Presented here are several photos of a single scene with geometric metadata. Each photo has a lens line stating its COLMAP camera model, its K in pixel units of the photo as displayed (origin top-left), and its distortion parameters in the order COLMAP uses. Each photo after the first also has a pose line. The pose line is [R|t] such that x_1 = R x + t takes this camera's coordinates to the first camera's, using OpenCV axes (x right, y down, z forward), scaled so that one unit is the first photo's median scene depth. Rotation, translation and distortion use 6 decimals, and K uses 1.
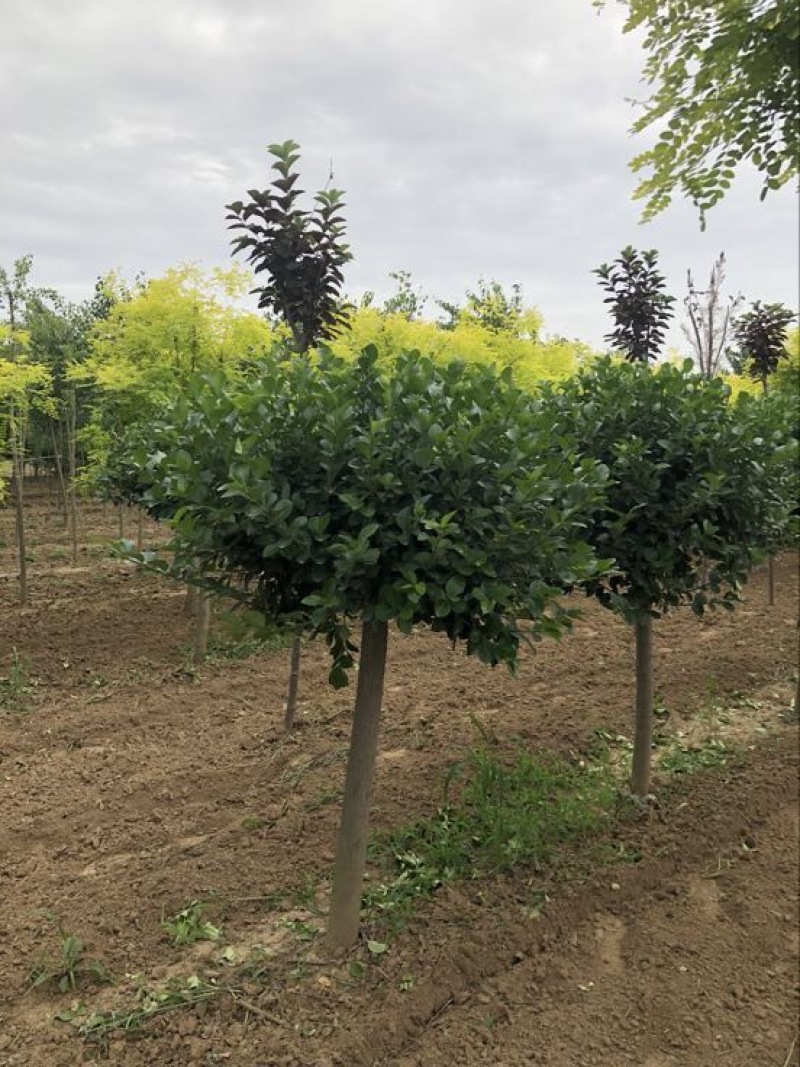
lens RADIAL K [[895.5, 0, 400.0], [0, 895.5, 533.5], [0, 0, 1]] dist [0.005101, 0.007551]
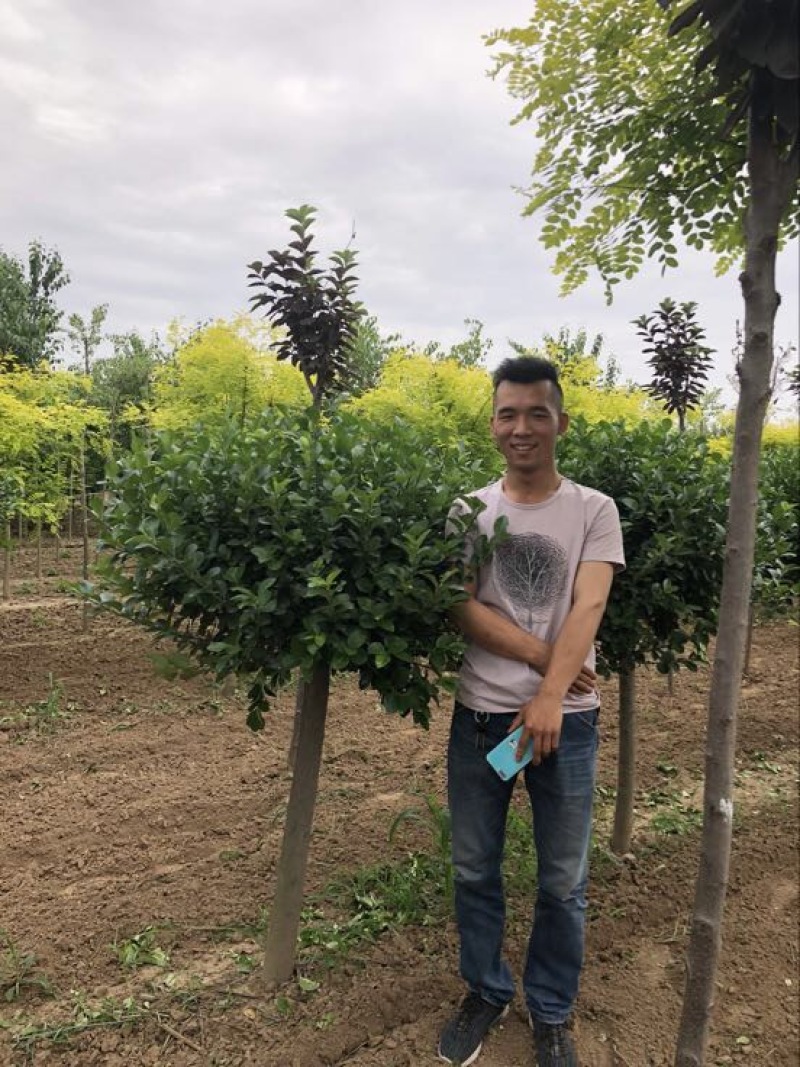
lens RADIAL K [[895.3, 0, 400.0], [0, 895.3, 533.5], [0, 0, 1]] dist [0.035790, -0.050582]
pose [[0.993596, 0.029357, -0.109109, 0.124212], [-0.033836, 0.998649, -0.039430, -0.013665], [0.107804, 0.042869, 0.993247, -0.027325]]
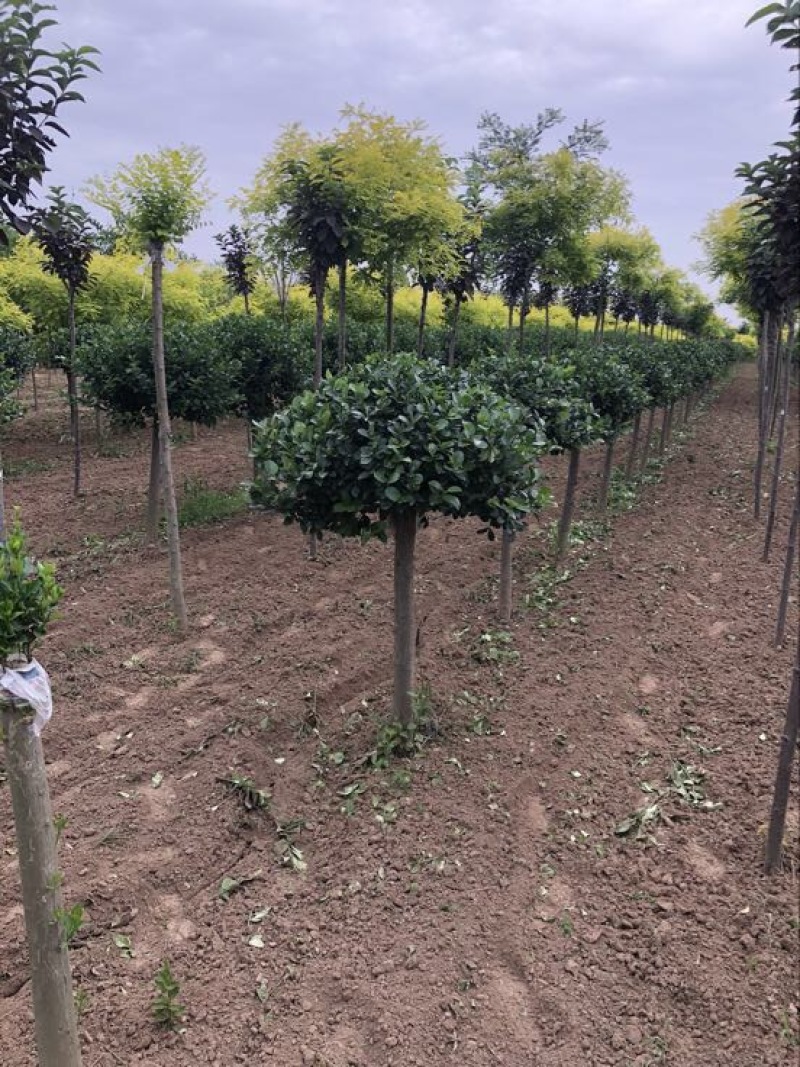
lens RADIAL K [[895.3, 0, 400.0], [0, 895.3, 533.5], [0, 0, 1]] dist [0.035790, -0.050582]
pose [[0.907064, -0.083544, 0.412620, -0.341914], [0.029615, 0.990346, 0.135416, 0.062011], [-0.419950, -0.110611, 0.900781, -1.189673]]
